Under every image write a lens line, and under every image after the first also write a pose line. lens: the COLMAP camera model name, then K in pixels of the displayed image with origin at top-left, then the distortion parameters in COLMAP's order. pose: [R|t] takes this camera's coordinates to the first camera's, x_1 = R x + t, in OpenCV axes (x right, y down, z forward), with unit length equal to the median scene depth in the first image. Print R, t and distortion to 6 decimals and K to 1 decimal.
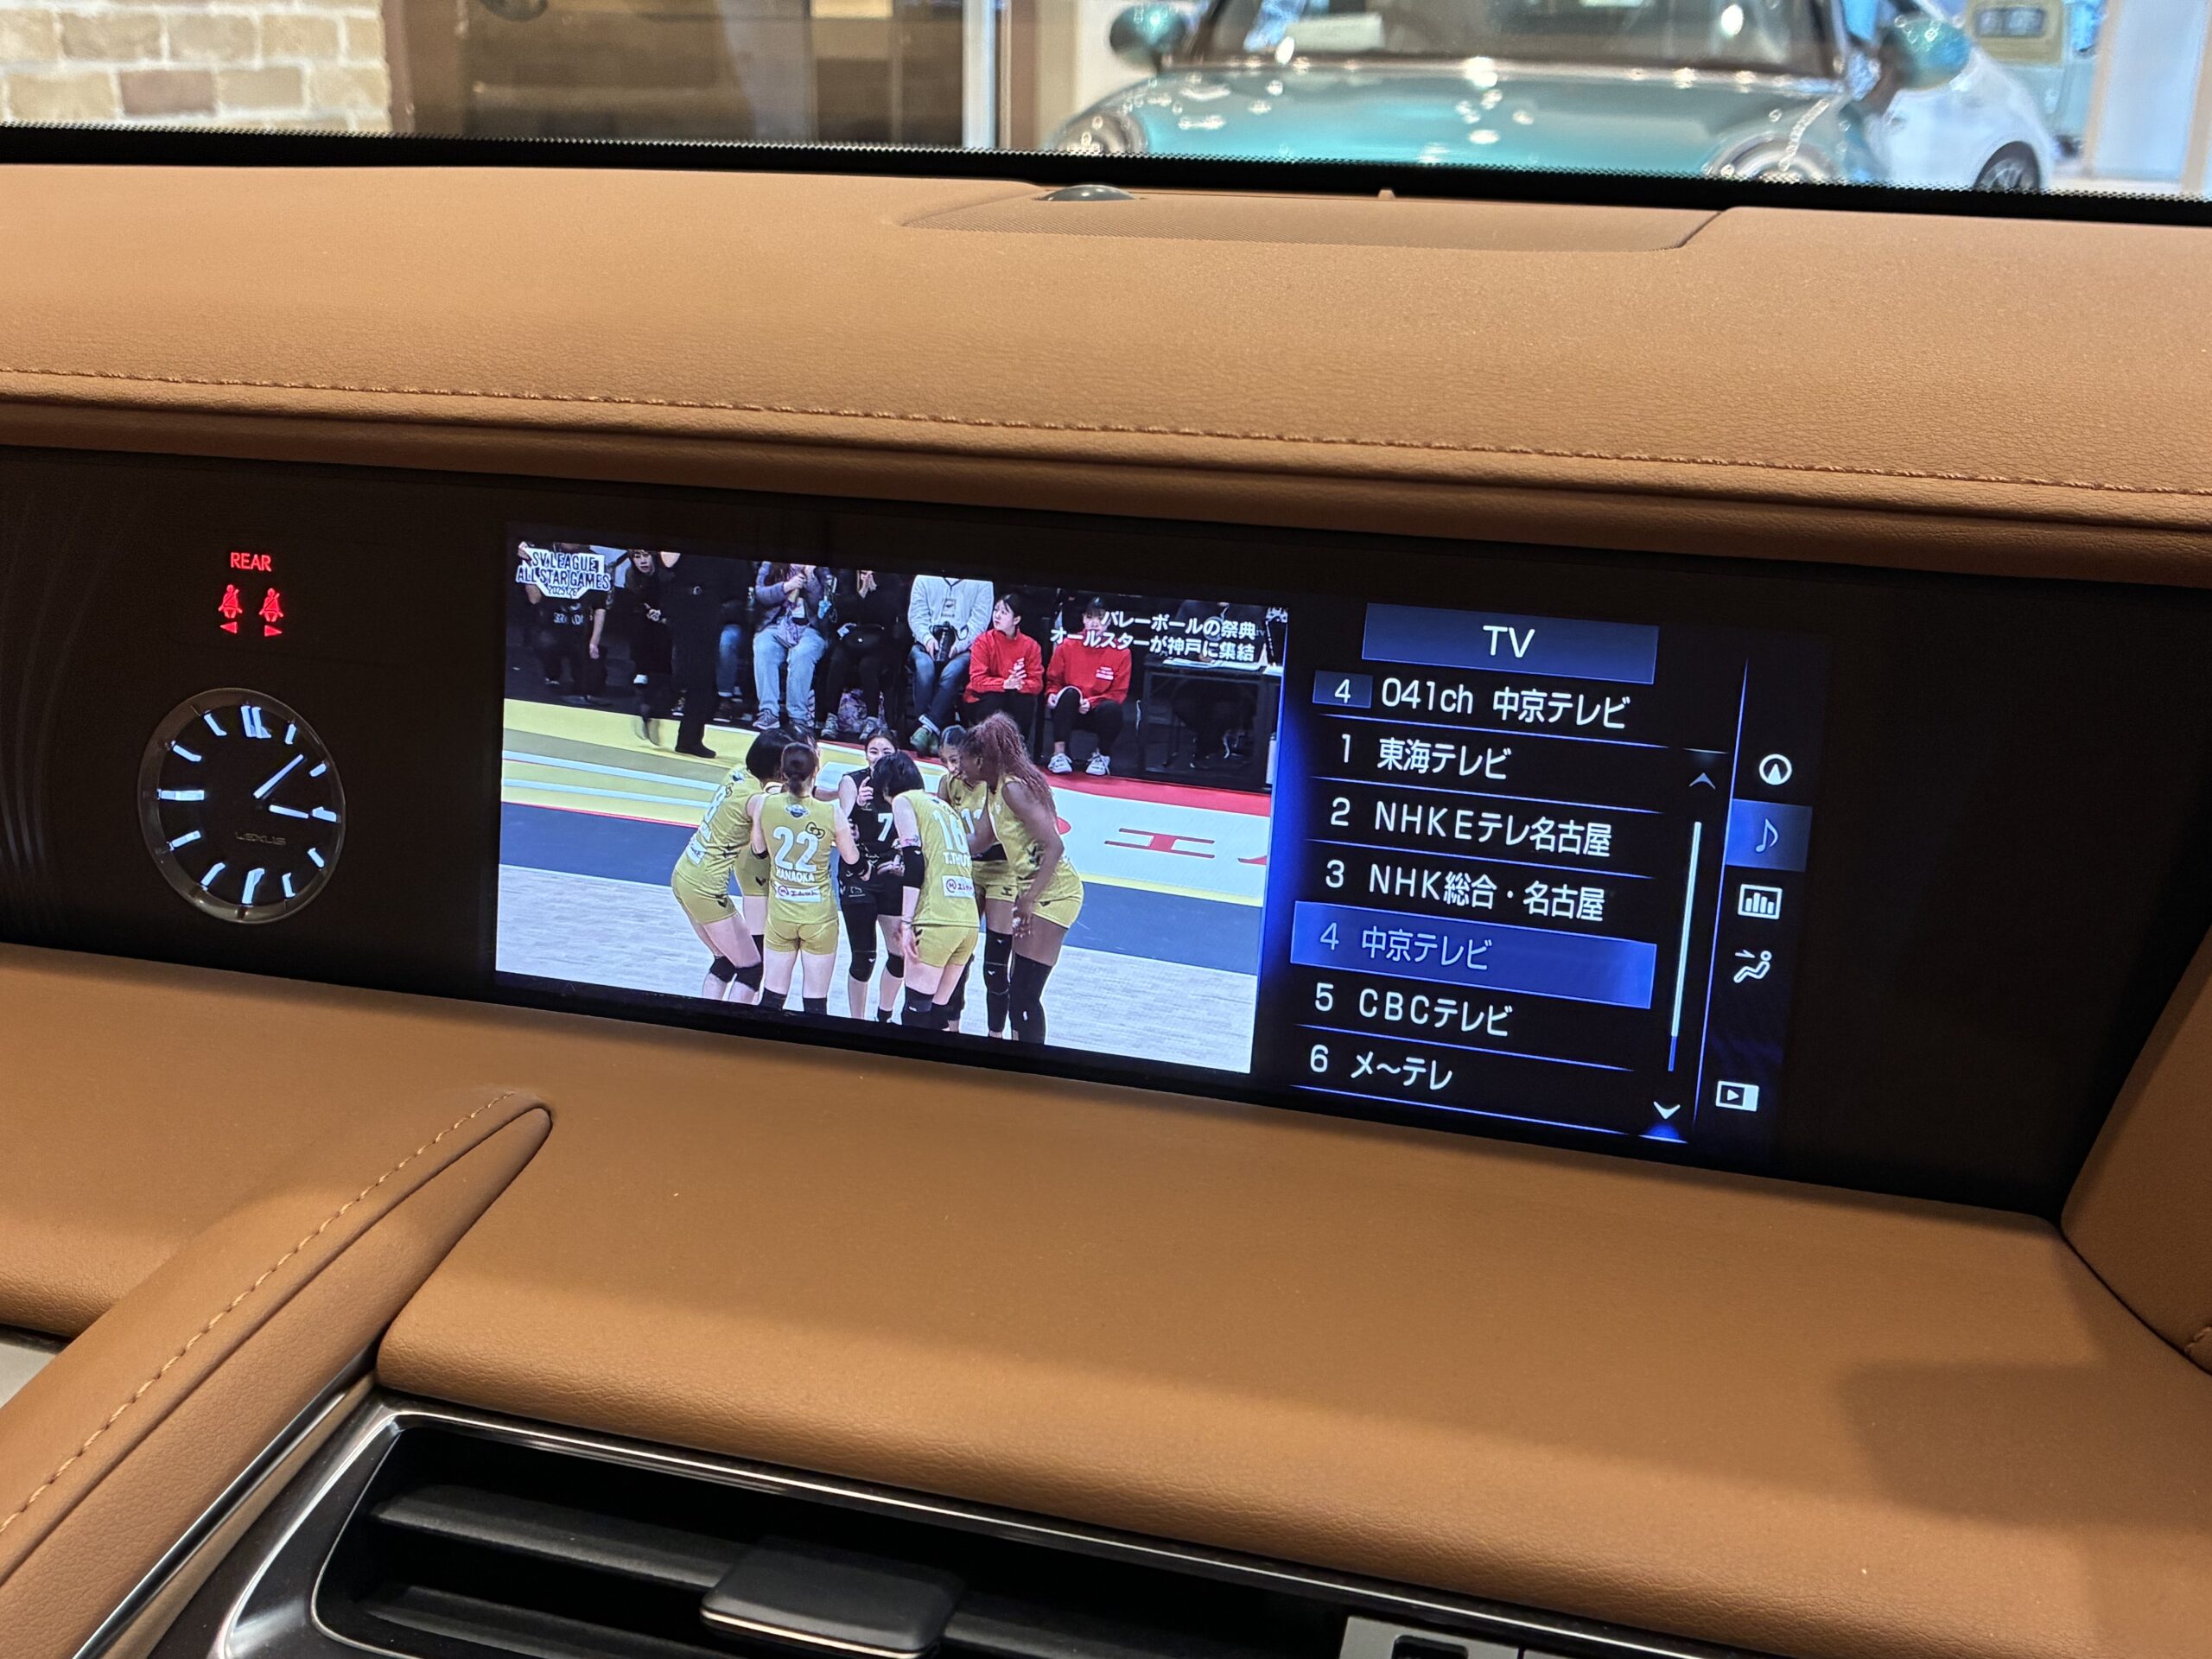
lens RADIAL K [[2402.2, 0, 1106.0], [0, 2402.2, 829.5], [0, 0, 1]] dist [0.071942, -0.009284]
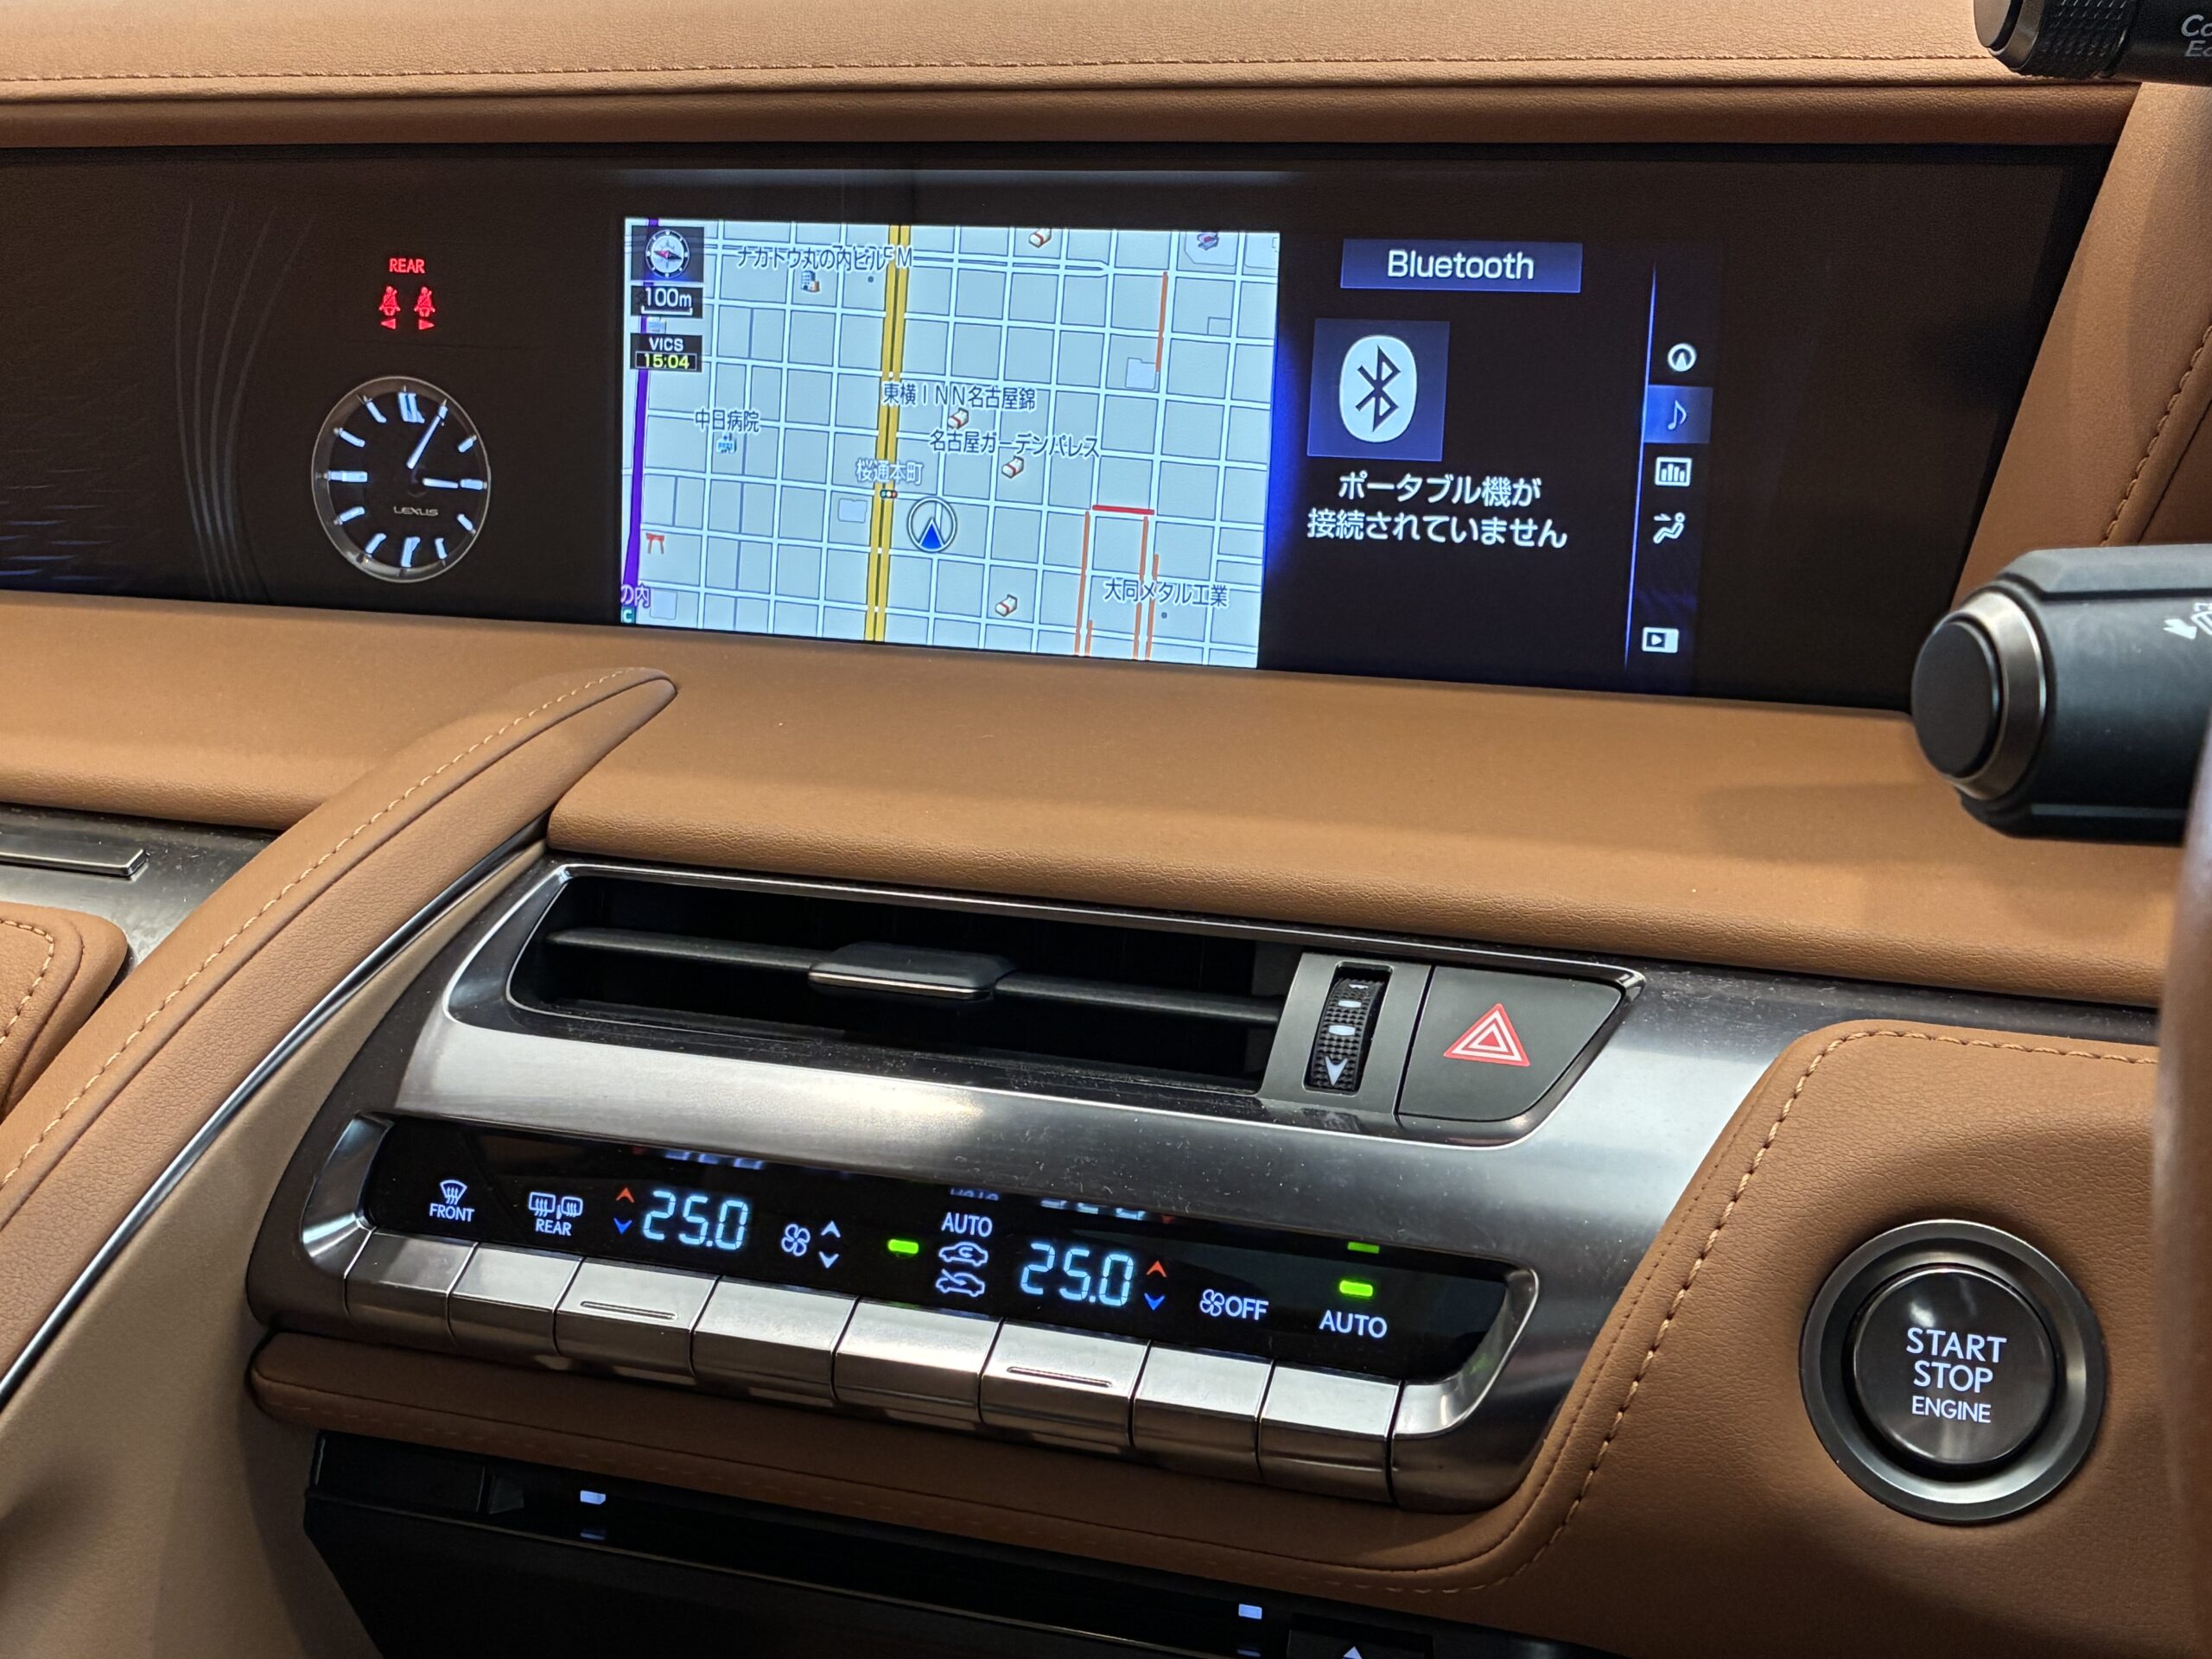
lens RADIAL K [[2843.4, 0, 1112.3], [0, 2843.4, 790.8], [0, 0, 1]] dist [0.313671, -1.090376]
pose [[0.998441, -0.019844, -0.052166, 0.063558], [0.018093, 0.999264, -0.033821, 0.227593], [0.052799, 0.032825, 0.998066, -0.427580]]
